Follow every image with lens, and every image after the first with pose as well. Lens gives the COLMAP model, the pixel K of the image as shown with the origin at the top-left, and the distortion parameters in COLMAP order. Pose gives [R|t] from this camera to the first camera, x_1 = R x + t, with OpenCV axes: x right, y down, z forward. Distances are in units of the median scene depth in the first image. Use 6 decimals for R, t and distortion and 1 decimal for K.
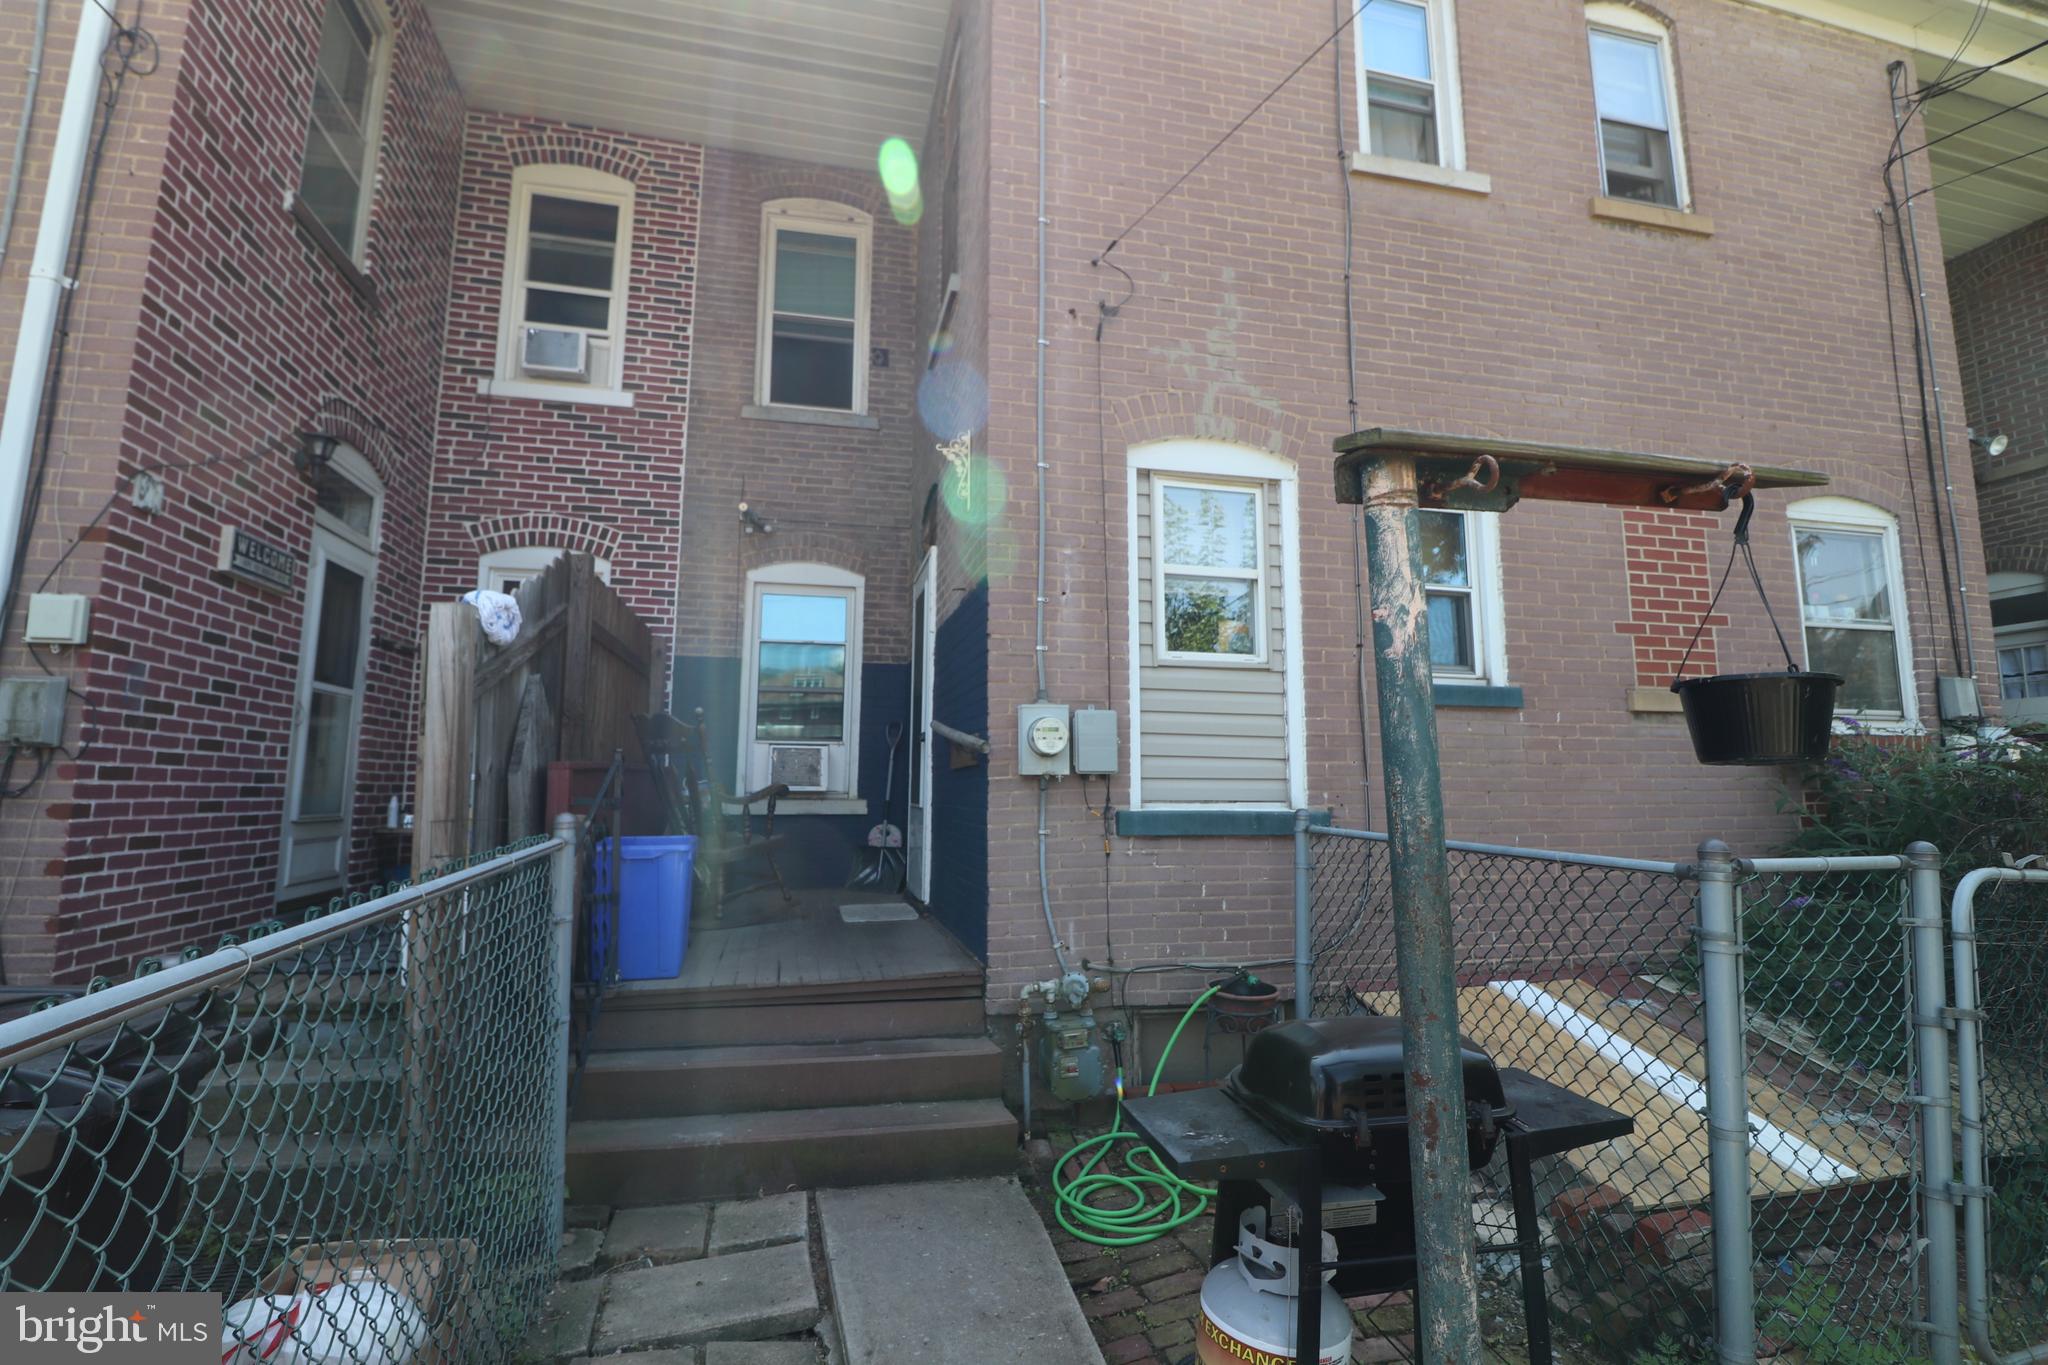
lens RADIAL K [[951.1, 0, 1020.3], [0, 951.1, 667.4], [0, 0, 1]] dist [-0.000482, -0.013520]
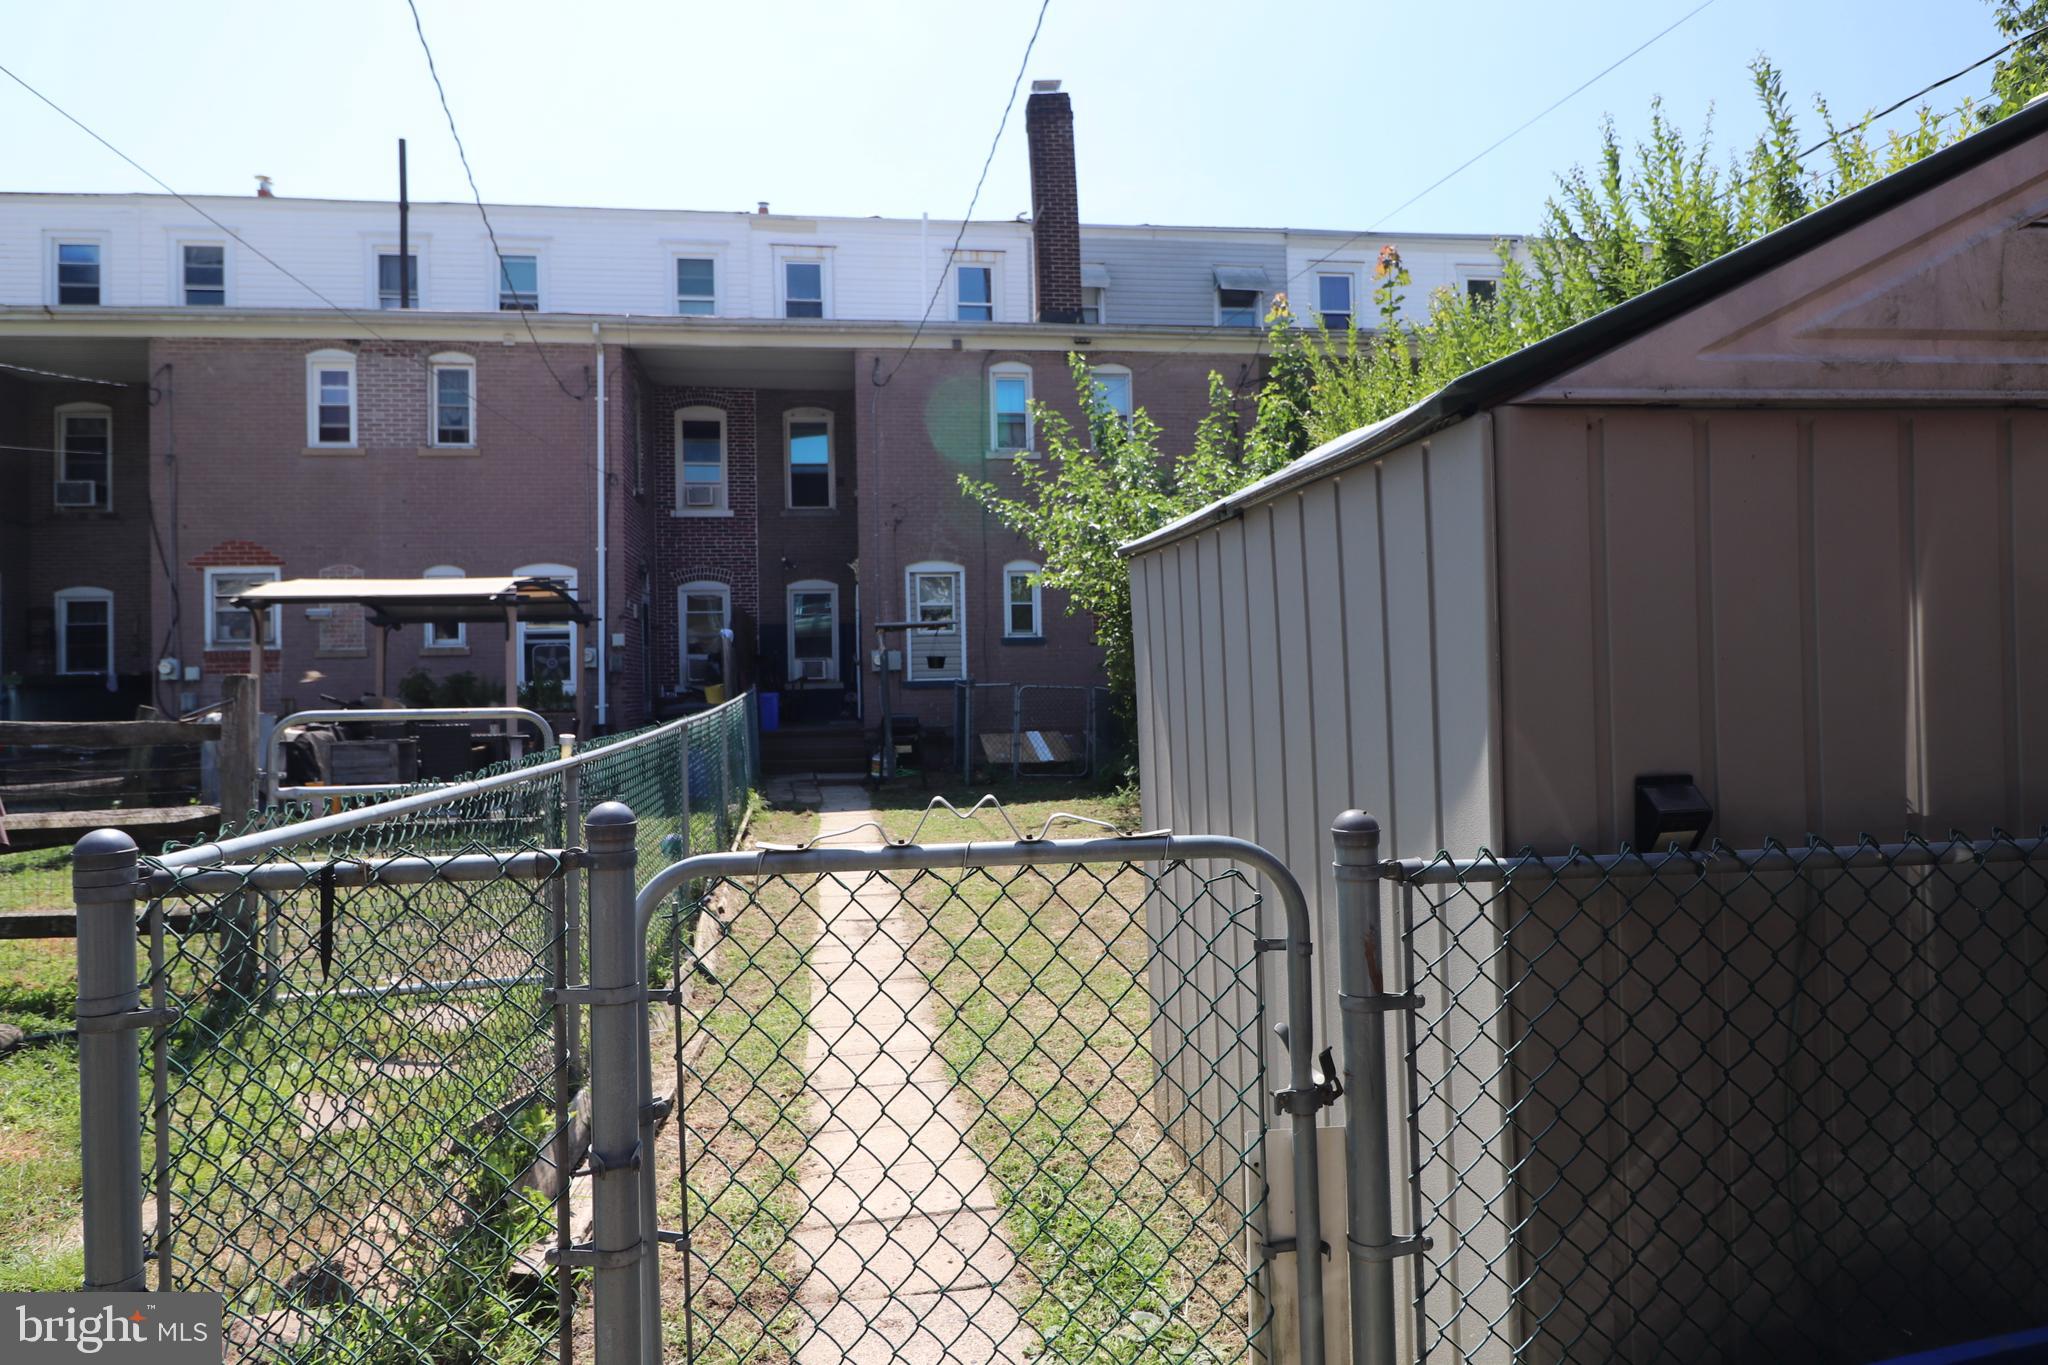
lens RADIAL K [[1205.8, 0, 1026.6], [0, 1205.8, 667.3], [0, 0, 1]] dist [-0.000418, -0.001256]
pose [[0.996169, -0.029163, -0.082442, 0.780051], [0.038554, 0.992649, 0.114723, -0.321710], [0.078490, -0.117462, 0.989971, -2.769026]]
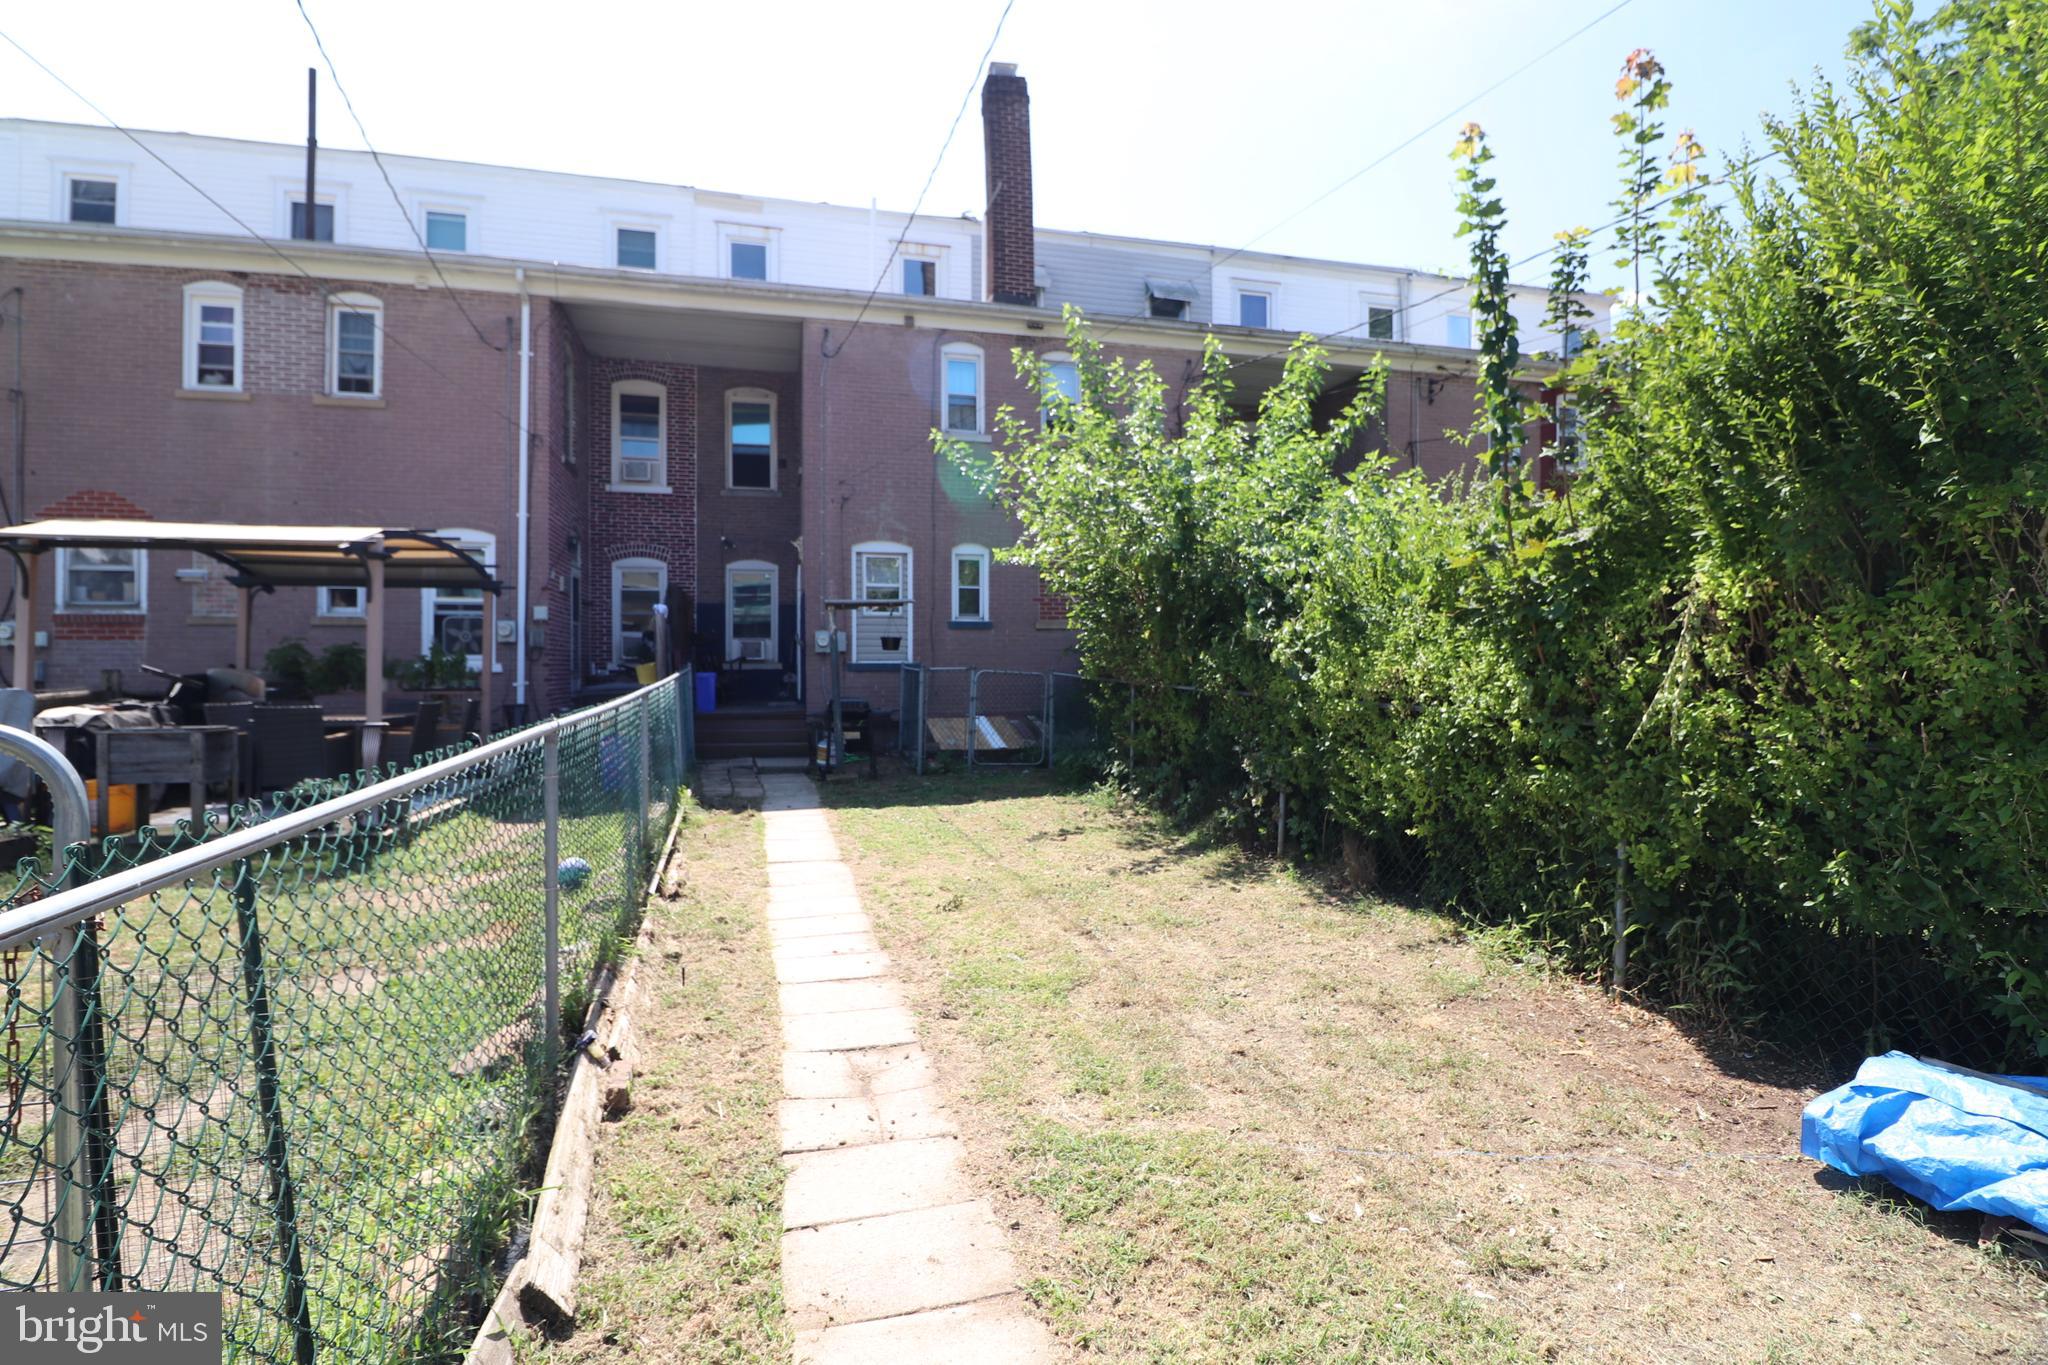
lens RADIAL K [[951.1, 0, 1020.3], [0, 951.1, 667.4], [0, 0, 1]] dist [-0.000482, -0.013520]
pose [[0.999623, -0.009144, 0.025870, 0.537247], [0.005714, 0.991538, 0.129694, -0.222421], [-0.026837, -0.129498, 0.991216, -1.969951]]
